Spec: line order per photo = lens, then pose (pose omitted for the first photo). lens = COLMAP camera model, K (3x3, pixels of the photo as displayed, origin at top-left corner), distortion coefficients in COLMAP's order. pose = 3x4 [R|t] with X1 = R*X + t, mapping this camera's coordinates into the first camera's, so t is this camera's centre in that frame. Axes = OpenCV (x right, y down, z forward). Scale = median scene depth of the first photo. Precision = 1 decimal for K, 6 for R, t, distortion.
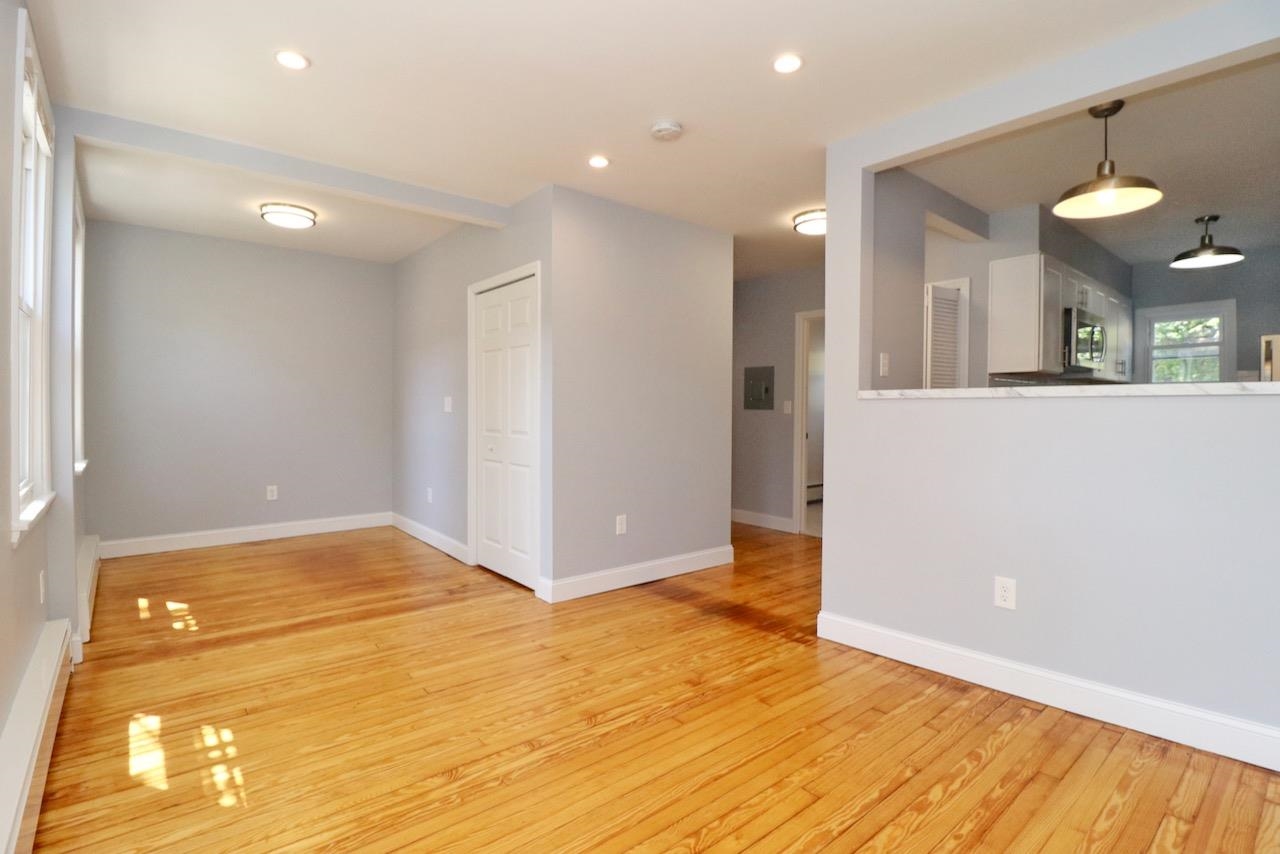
lens RADIAL K [[605.3, 0, 658.7], [0, 605.3, 429.5], [0, 0, 1]] dist [-0.007370, -0.004475]
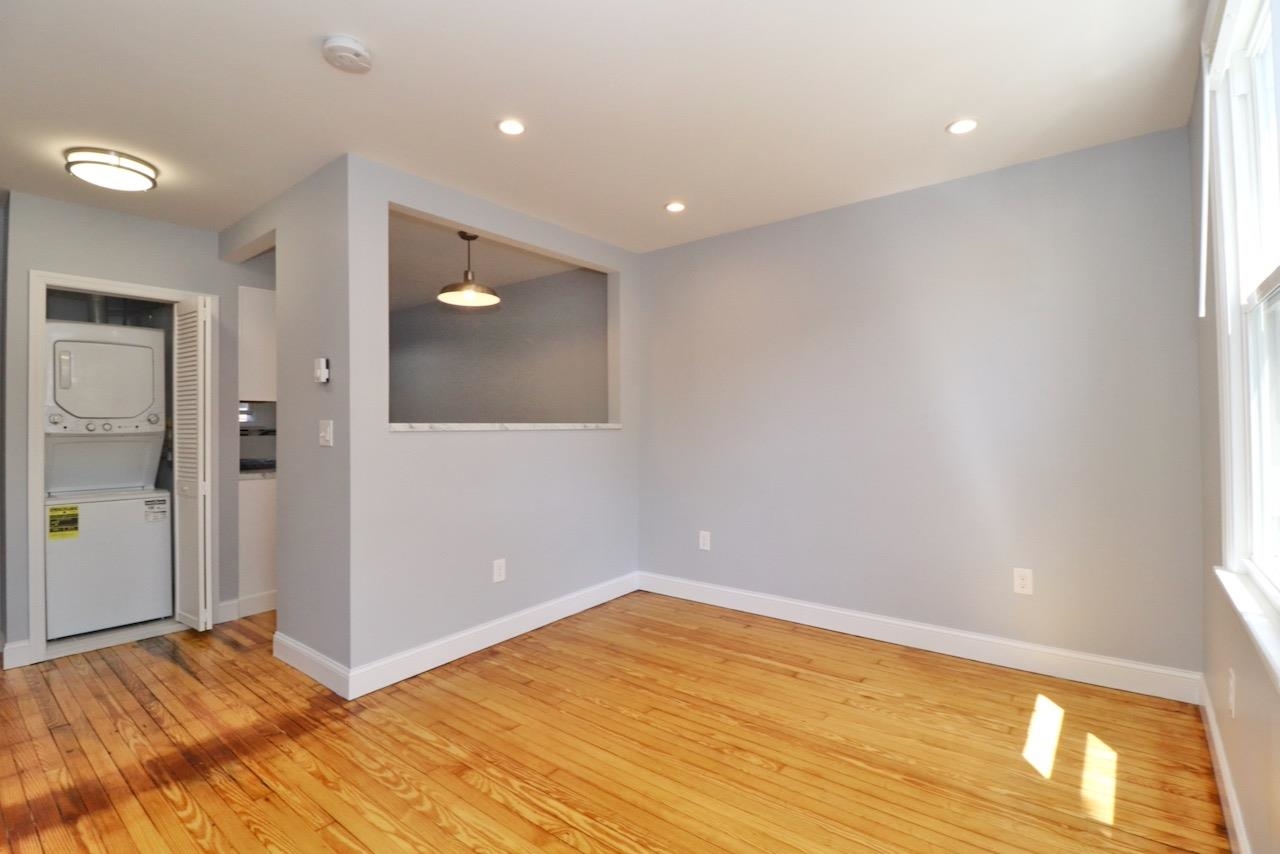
lens RADIAL K [[605.3, 0, 616.8], [0, 605.3, 418.1], [0, 0, 1]] dist [-0.007370, -0.004475]
pose [[-0.153003, 0.009821, 0.988177, -0.807418], [0.039449, 0.999214, -0.003823, -0.059602], [-0.987438, 0.038398, -0.153270, 0.889612]]
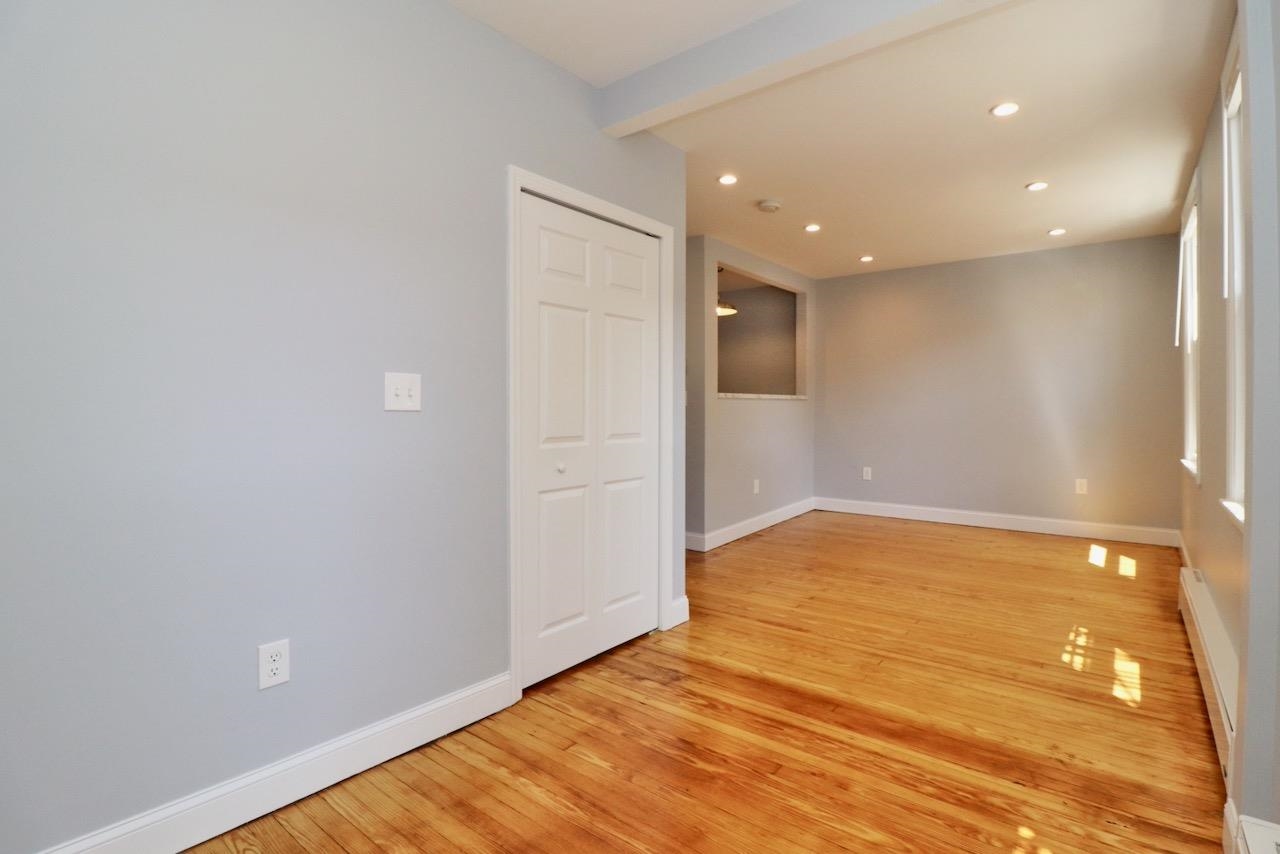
lens RADIAL K [[605.3, 0, 657.9], [0, 605.3, 410.9], [0, 0, 1]] dist [-0.007370, -0.004475]
pose [[-0.188230, -0.011021, 0.982063, -1.470141], [0.032374, 0.999324, 0.017420, -0.054876], [-0.981591, 0.035072, -0.187746, 1.686876]]
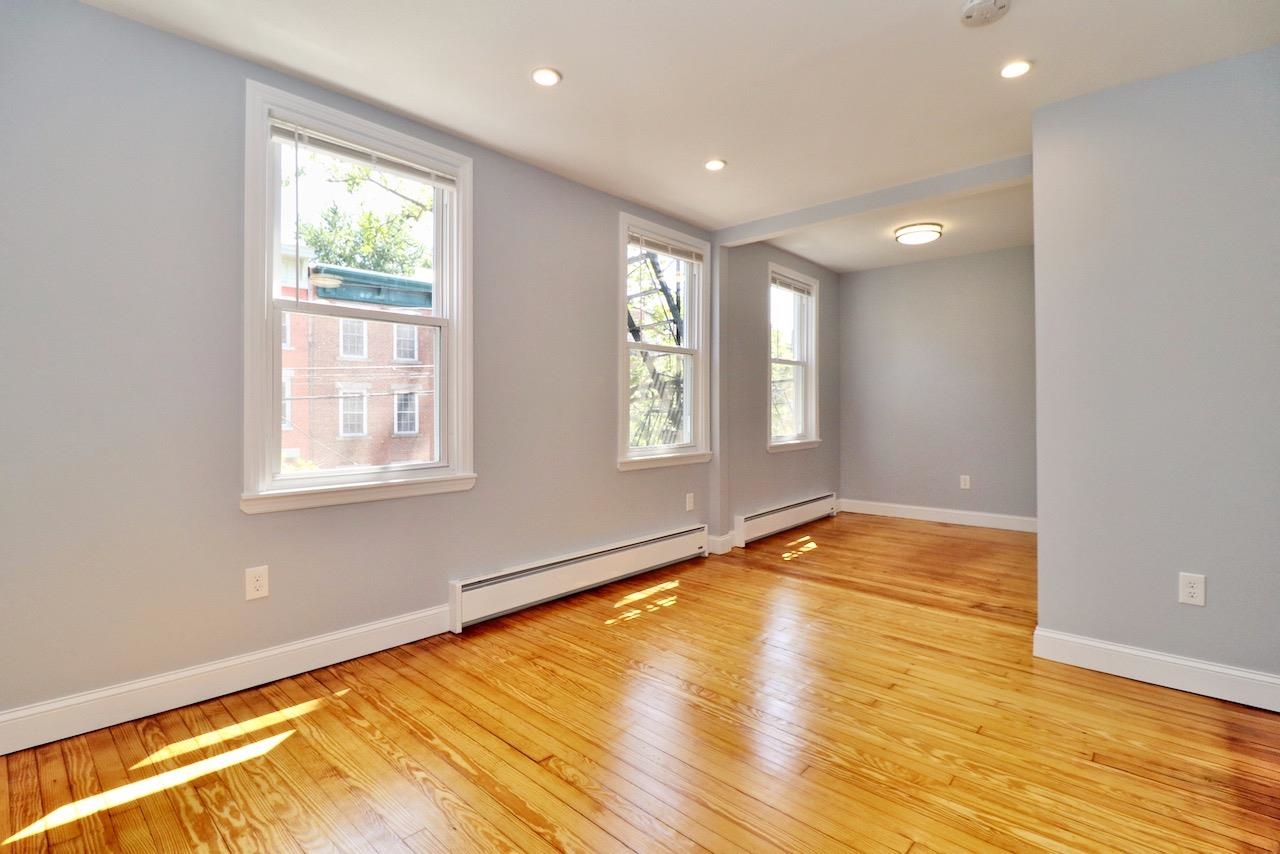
lens RADIAL K [[605.3, 0, 636.4], [0, 605.3, 392.8], [0, 0, 1]] dist [-0.007370, -0.004475]
pose [[0.119016, -0.026834, -0.992530, 0.730317], [-0.031967, 0.999013, -0.030842, -0.003427], [0.992378, 0.035398, 0.118041, 0.567369]]
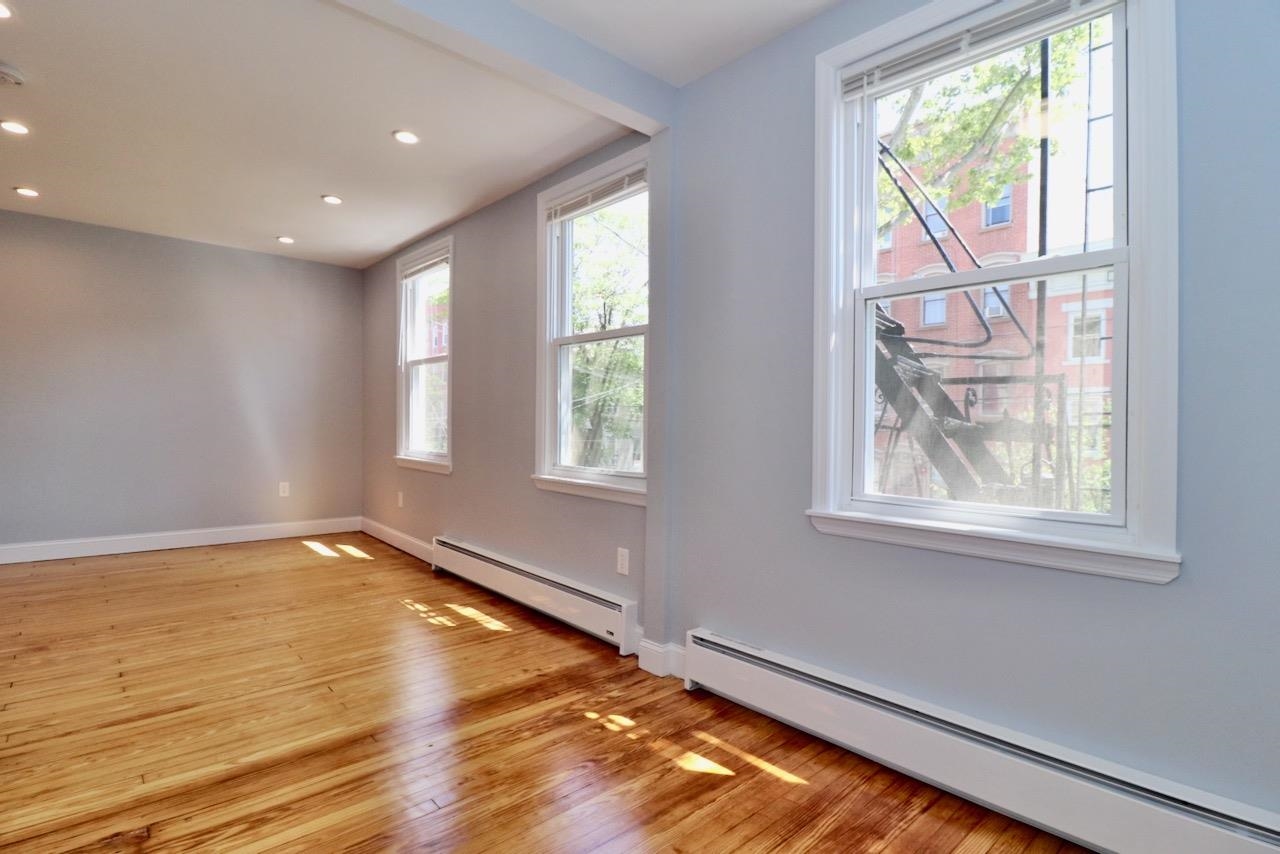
lens RADIAL K [[629.3, 0, 649.1], [0, 629.3, 414.4], [0, 0, 1]] dist [-0.012730, -0.005376]
pose [[-0.999598, -0.021779, -0.018167, -0.993439], [-0.022049, 0.999648, 0.014754, -0.039988], [0.017840, 0.015148, -0.999726, 2.097997]]
